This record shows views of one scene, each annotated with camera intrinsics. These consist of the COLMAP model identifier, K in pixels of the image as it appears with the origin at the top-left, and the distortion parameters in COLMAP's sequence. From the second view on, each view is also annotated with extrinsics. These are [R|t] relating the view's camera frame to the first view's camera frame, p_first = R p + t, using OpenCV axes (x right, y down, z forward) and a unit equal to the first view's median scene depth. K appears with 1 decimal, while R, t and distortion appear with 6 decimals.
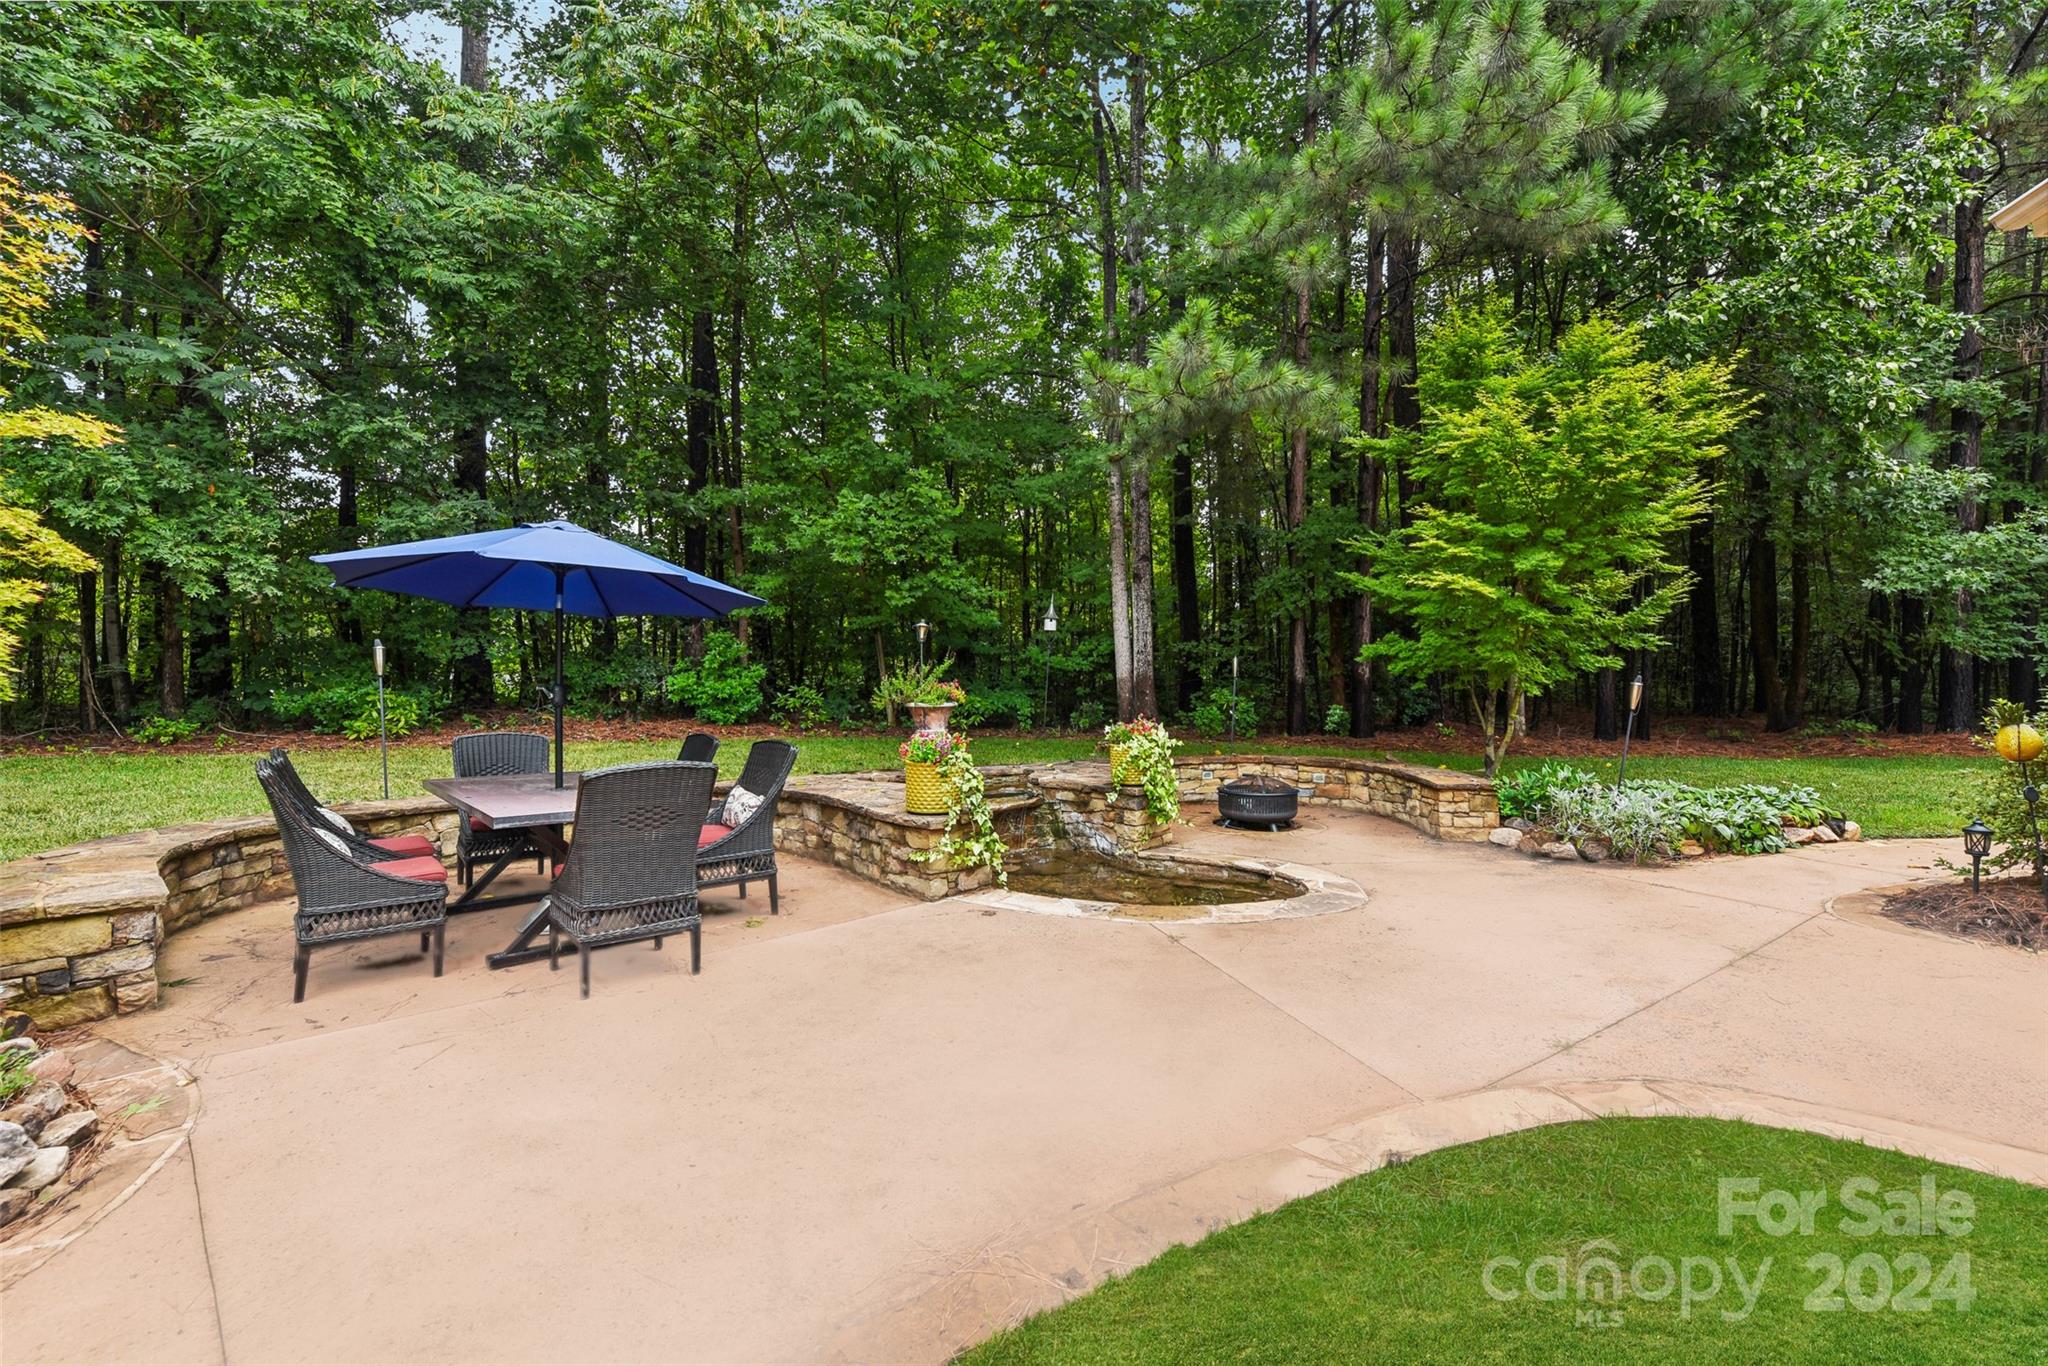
lens RADIAL K [[833.8, 0, 1021.2], [0, 833.8, 681.5], [0, 0, 1]] dist [-0.015945, -0.000874]
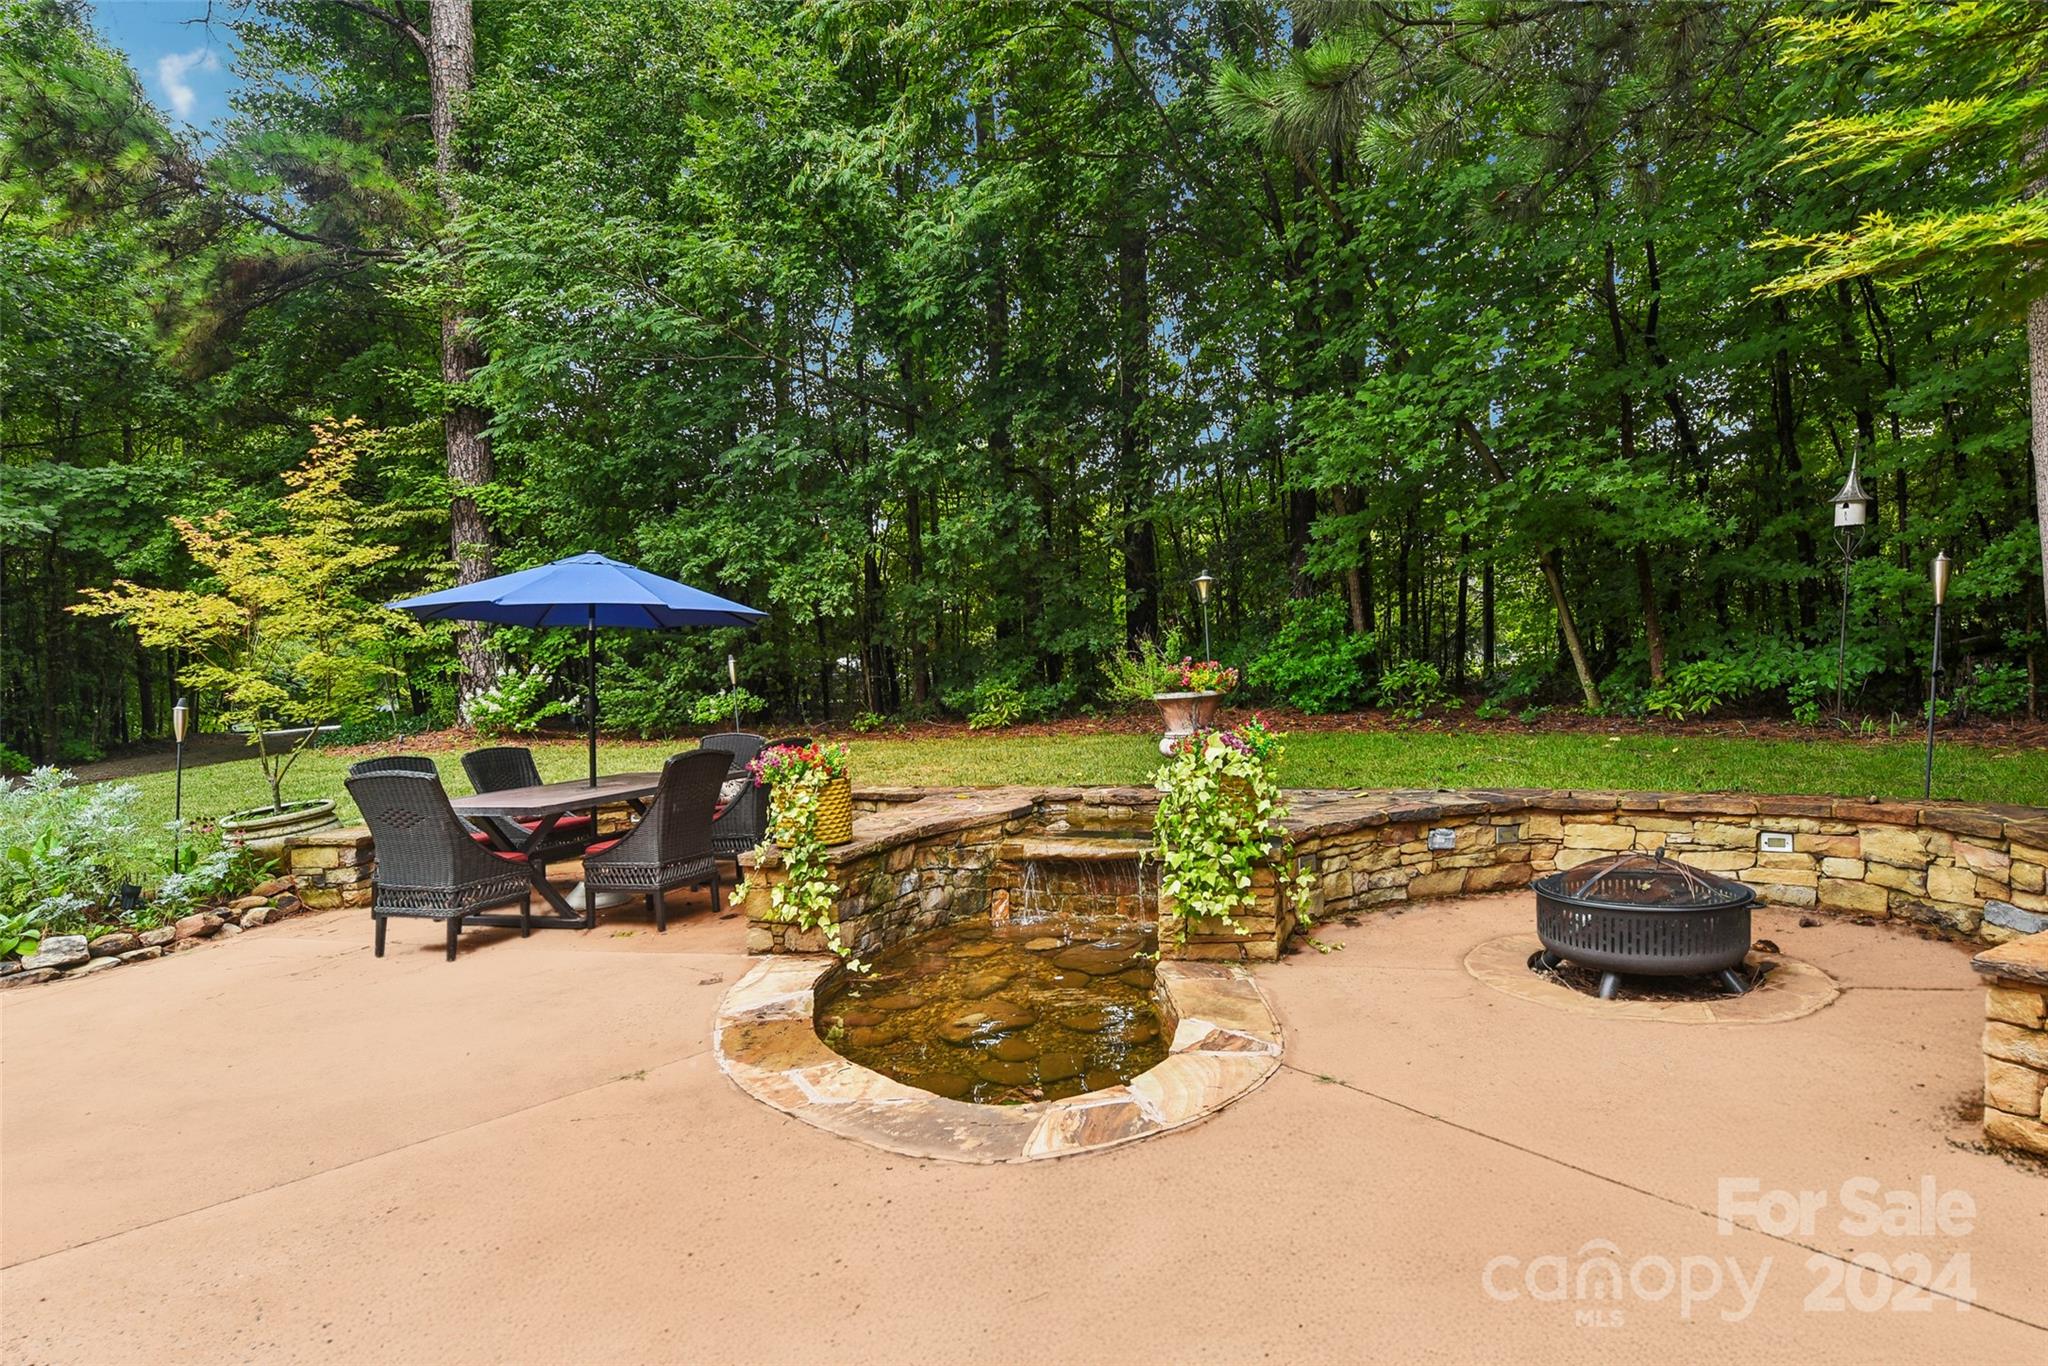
lens RADIAL K [[1001.5, 0, 1023.3], [0, 1001.5, 687.9], [0, 0, 1]] dist [-0.000944, -0.000036]
pose [[0.505319, -0.021303, -0.862670, 0.945036], [0.054831, 0.998468, 0.007462, 0.014792], [0.861189, -0.051071, 0.505713, 0.816584]]
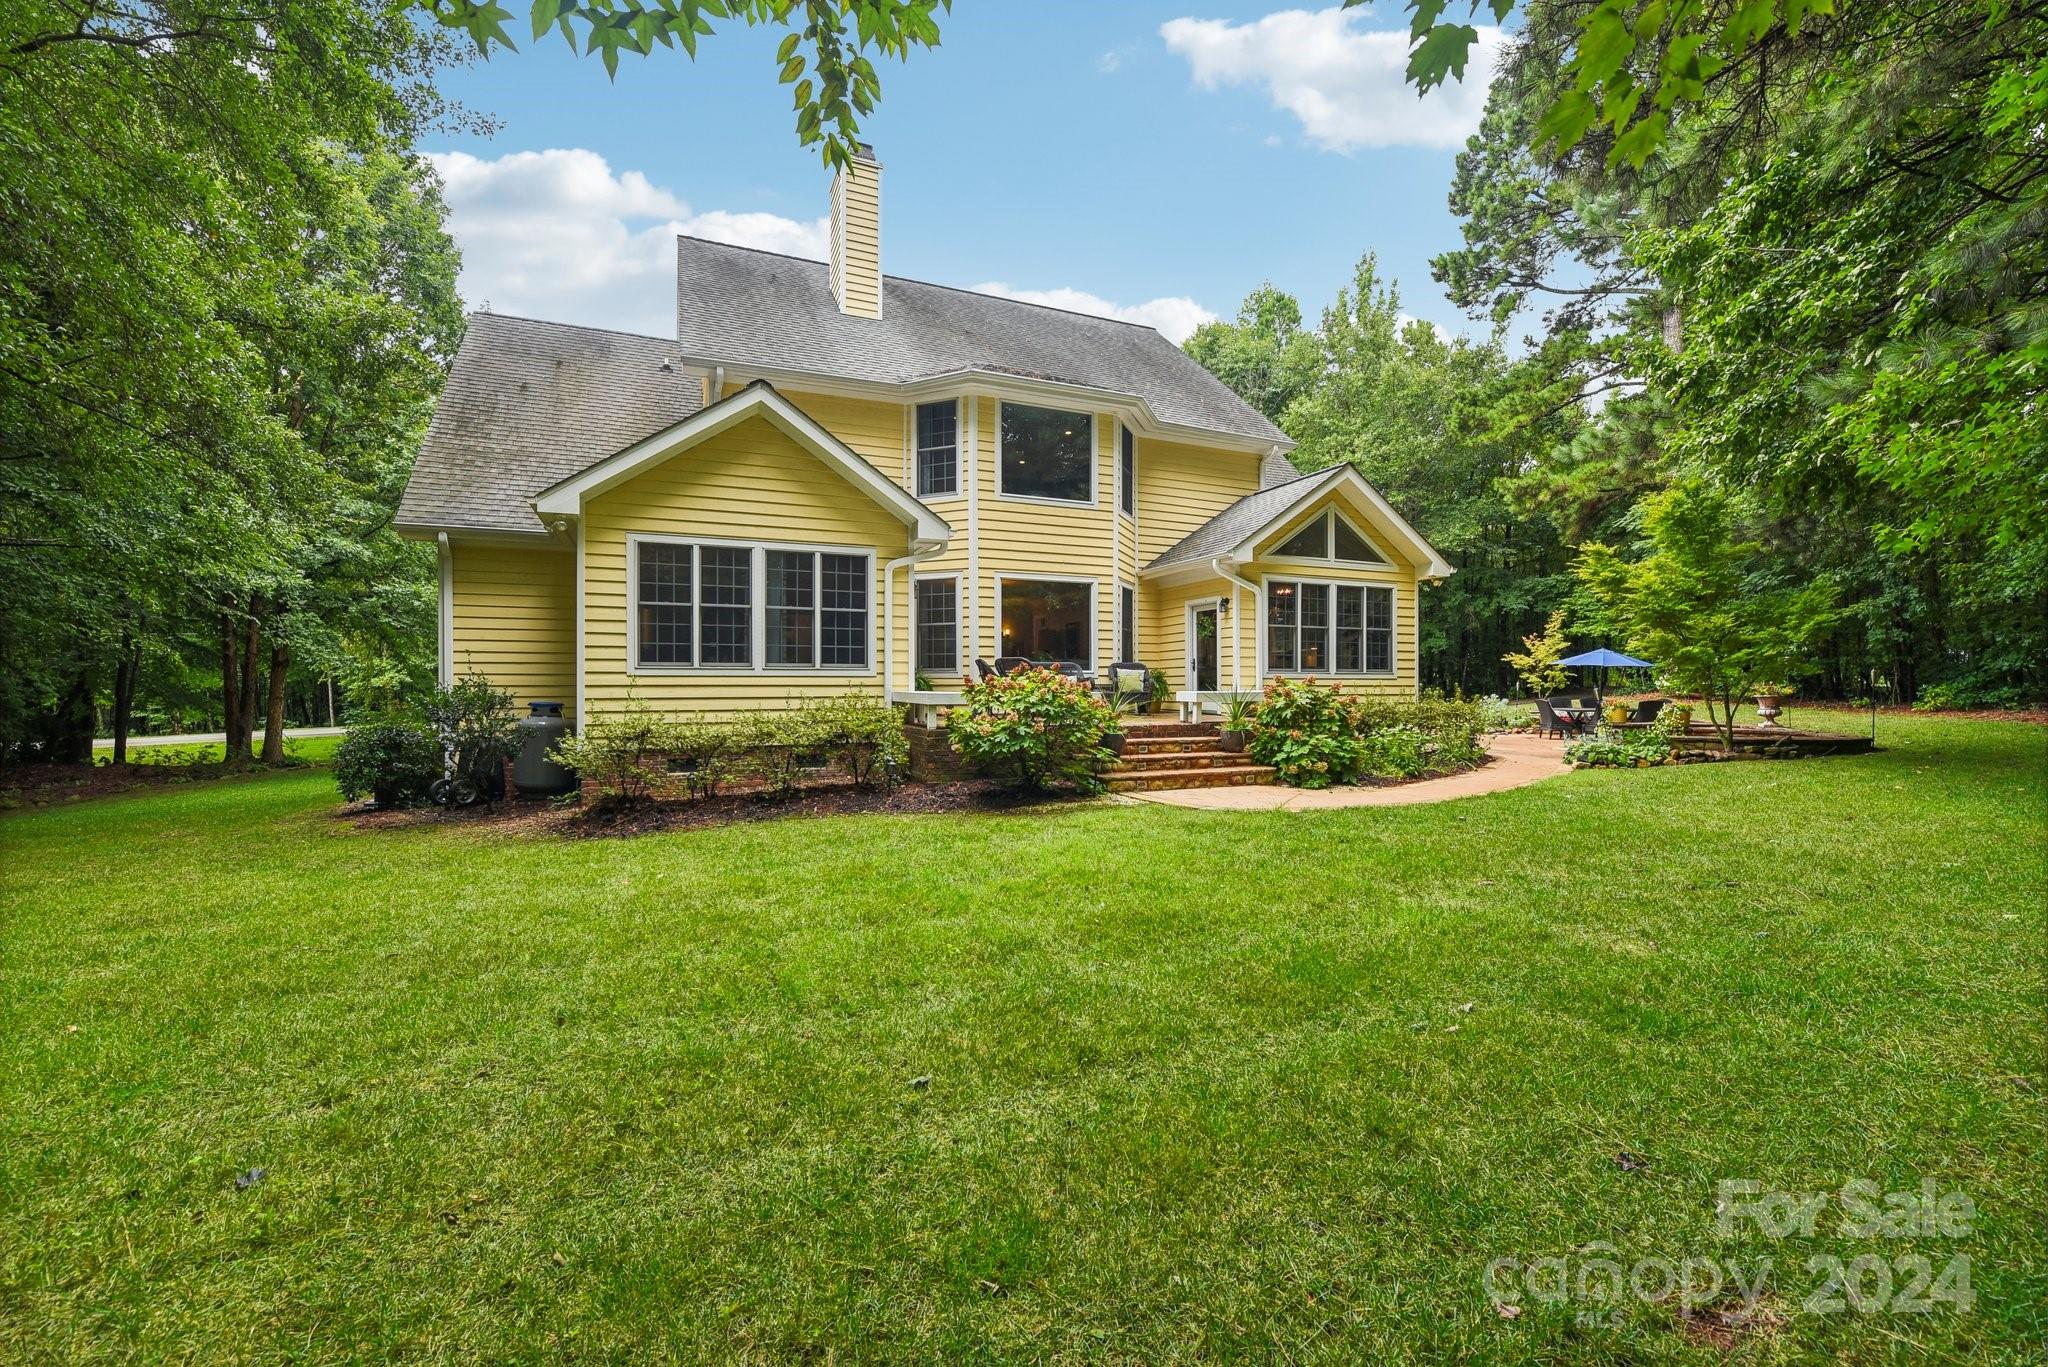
lens RADIAL K [[883.3, 0, 1023.8], [0, 883.3, 689.9], [0, 0, 1]] dist [0.000097, -0.000003]
pose [[-0.722197, 0.000793, -0.691687, 4.977063], [0.004533, 0.999983, -0.003587, 0.032799], [0.691673, -0.005726, -0.722188, 2.290187]]
